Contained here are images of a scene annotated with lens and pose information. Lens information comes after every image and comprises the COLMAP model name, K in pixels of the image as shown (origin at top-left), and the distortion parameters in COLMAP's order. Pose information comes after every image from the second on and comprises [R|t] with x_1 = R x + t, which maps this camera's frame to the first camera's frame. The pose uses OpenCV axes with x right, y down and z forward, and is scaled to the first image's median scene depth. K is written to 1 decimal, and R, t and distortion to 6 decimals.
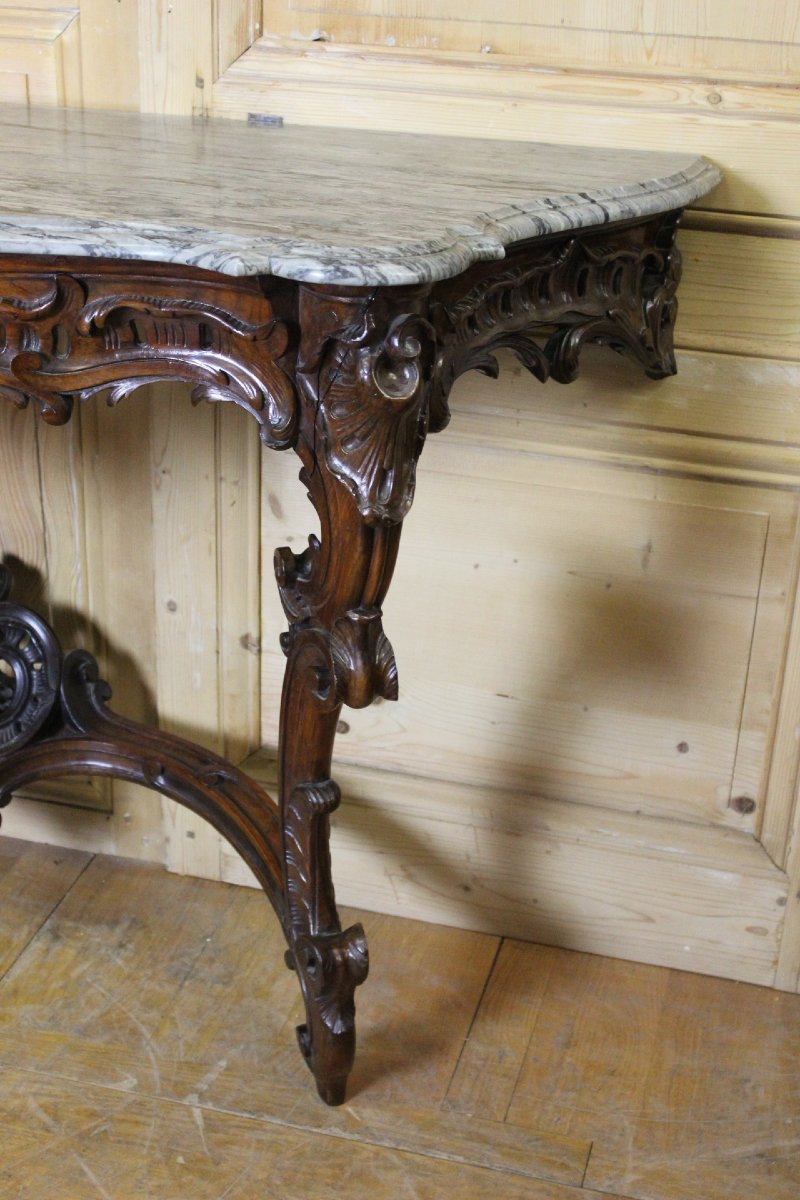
lens RADIAL K [[1697.4, 0, 404.9], [0, 1697.4, 604.3], [0, 0, 1]] dist [-0.035086, 0.000000]
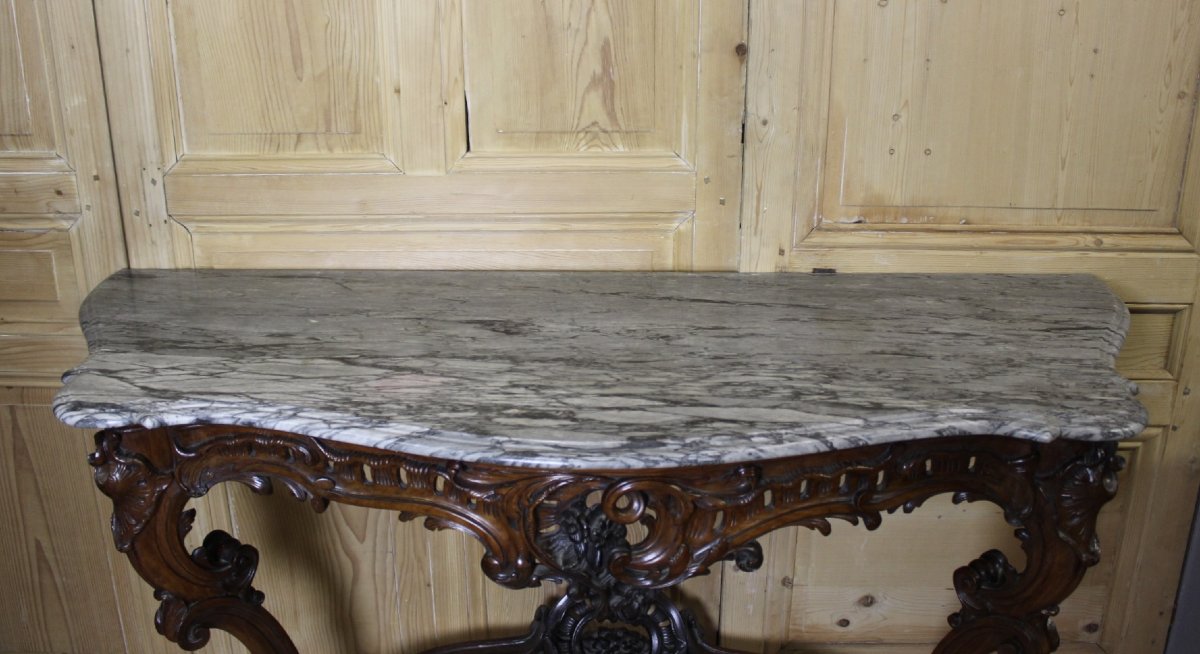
lens RADIAL K [[1057.8, 0, 603.6], [0, 1057.8, 255.0], [0, 0, 1]] dist [-0.150978, 0.111931]
pose [[0.970067, -0.106908, 0.218038, -0.494034], [0.130548, 0.986682, -0.097032, -0.232679], [-0.204760, 0.122592, 0.971105, 0.085468]]
